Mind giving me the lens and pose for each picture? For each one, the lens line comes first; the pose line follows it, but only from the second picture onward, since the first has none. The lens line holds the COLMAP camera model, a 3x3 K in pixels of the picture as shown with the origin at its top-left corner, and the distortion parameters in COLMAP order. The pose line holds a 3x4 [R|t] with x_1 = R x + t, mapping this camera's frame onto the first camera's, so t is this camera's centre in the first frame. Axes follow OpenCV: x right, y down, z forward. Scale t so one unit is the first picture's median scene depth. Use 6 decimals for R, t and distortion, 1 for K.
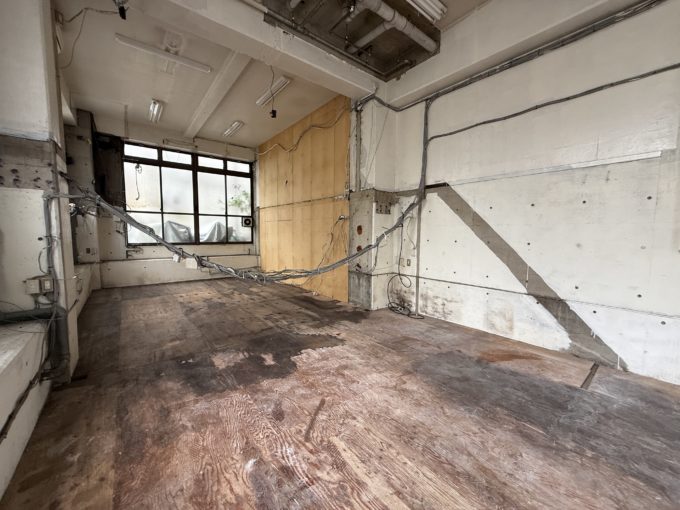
lens RADIAL K [[271.3, 0, 339.7], [0, 271.3, 255.1], [0, 0, 1]] dist [0.000659, -0.000556]
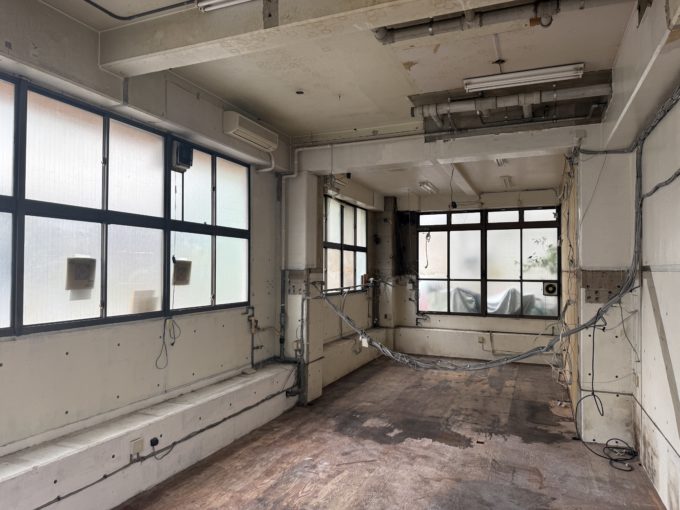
lens RADIAL K [[475.3, 0, 335.5], [0, 475.3, 257.9], [0, 0, 1]] dist [0.061215, -0.090278]
pose [[0.479717, -0.028922, -0.876946, 1.014520], [-0.072000, 0.994788, -0.072195, -0.144121], [0.874464, 0.097774, 0.475135, -0.207004]]
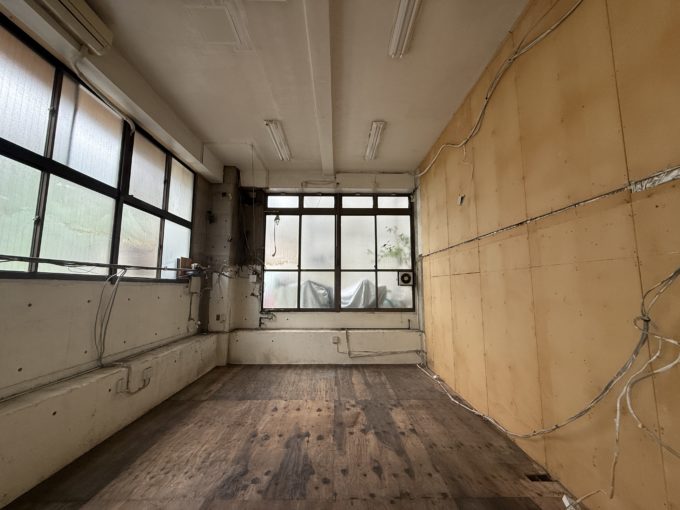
lens RADIAL K [[271.3, 0, 339.4], [0, 271.3, 254.5], [0, 0, 1]] dist [0.000659, -0.000556]
pose [[0.790871, -0.082138, -0.606446, -0.122870], [-0.043845, 0.980801, -0.190020, -0.093531], [0.610410, 0.176871, 0.772085, 0.763902]]
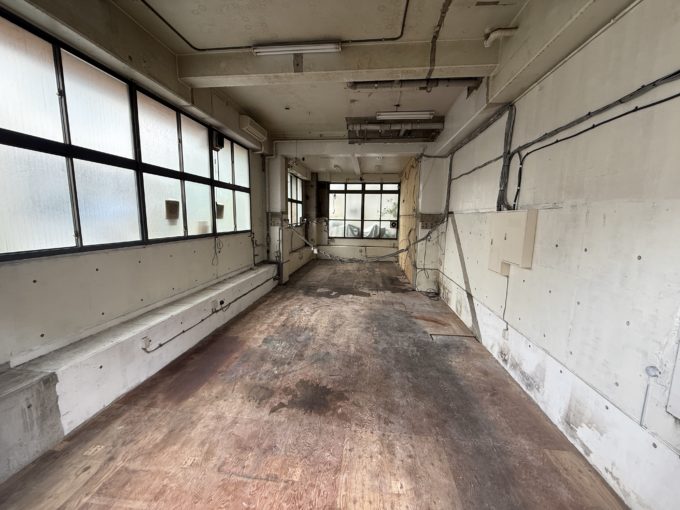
lens RADIAL K [[271.3, 0, 338.6], [0, 271.3, 254.4], [0, 0, 1]] dist [0.000659, -0.000556]
pose [[0.704286, 0.097736, -0.703156, 0.983199], [-0.067523, 0.995210, 0.070699, -0.094616], [0.706698, -0.002313, 0.707512, -0.465837]]
